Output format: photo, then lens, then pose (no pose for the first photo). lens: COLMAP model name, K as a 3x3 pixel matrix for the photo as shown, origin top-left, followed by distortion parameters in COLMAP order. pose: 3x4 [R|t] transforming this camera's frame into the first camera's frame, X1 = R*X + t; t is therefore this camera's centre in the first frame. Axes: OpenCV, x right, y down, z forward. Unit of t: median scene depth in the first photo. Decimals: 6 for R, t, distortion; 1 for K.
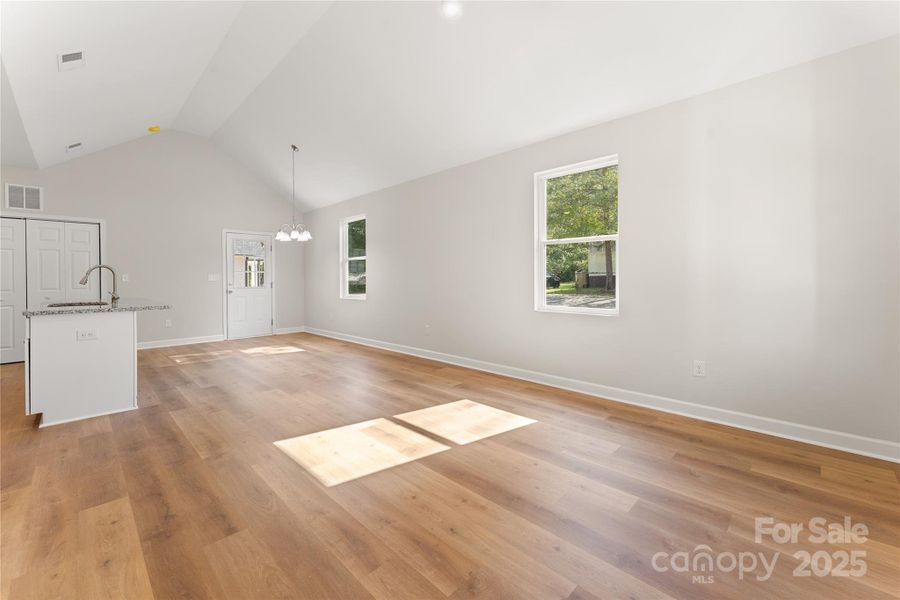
lens RADIAL K [[371.7, 0, 447.1], [0, 371.7, 279.4], [0, 0, 1]] dist [0.001819, 0.000076]
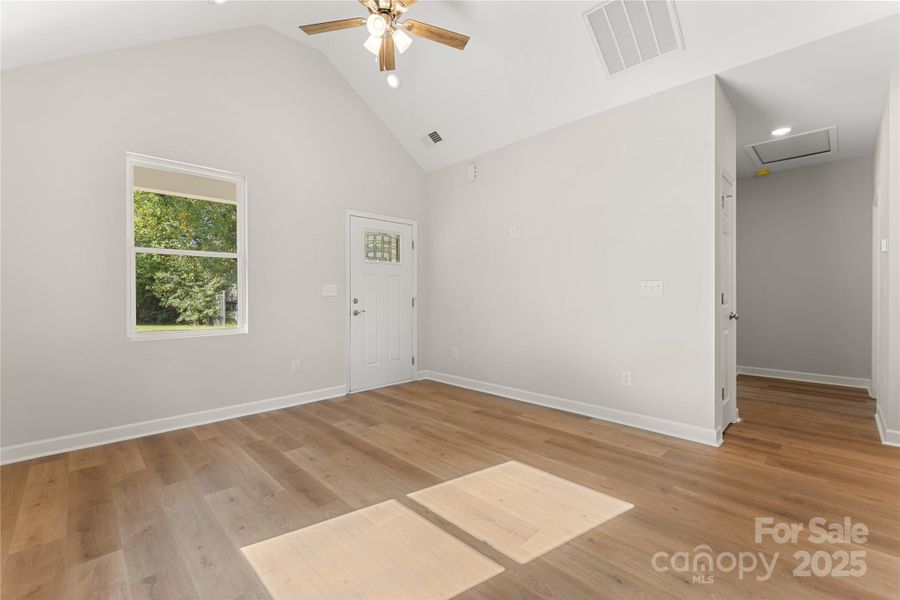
lens RADIAL K [[383.0, 0, 450.0], [0, 383.0, 300.0], [0, 0, 1]] dist [-0.004298, -0.000184]
pose [[-0.999936, 0.010163, 0.004998, -0.109032], [0.010246, 0.999803, 0.016995, -0.007141], [-0.004824, 0.017045, -0.999843, 2.021373]]
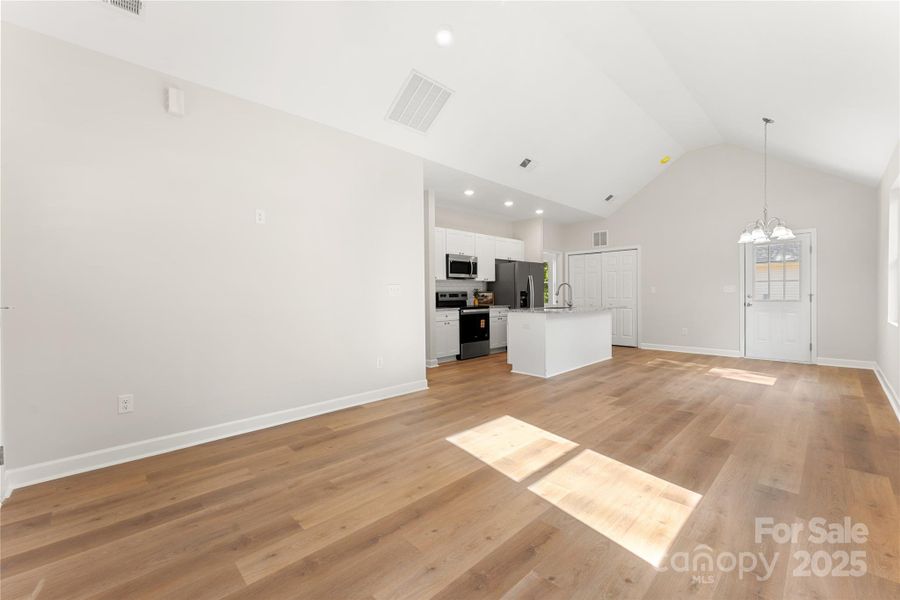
lens RADIAL K [[369.6, 0, 449.0], [0, 369.6, 297.1], [0, 0, 1]] dist [-0.001521, -0.000218]
pose [[-0.018387, 0.015992, -0.999703, 0.978698], [0.006861, 0.999851, 0.015868, -0.012298], [0.999807, -0.006567, -0.018494, 0.922509]]
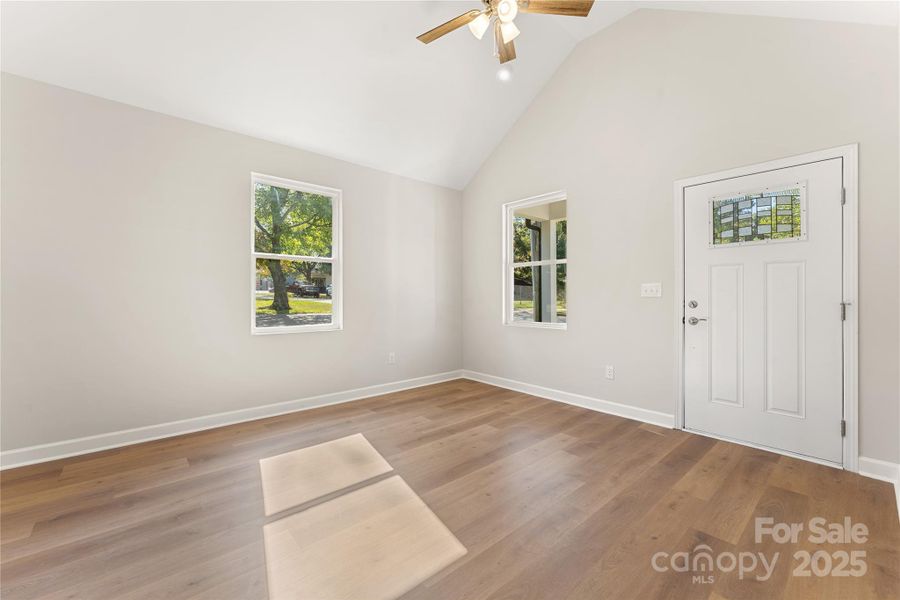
lens RADIAL K [[369.6, 0, 449.0], [0, 369.6, 297.1], [0, 0, 1]] dist [-0.001521, -0.000218]
pose [[0.062490, 0.005002, 0.998033, -1.003671], [0.001883, 0.999985, -0.005129, 0.004739], [-0.998044, 0.002200, 0.062480, 0.881171]]
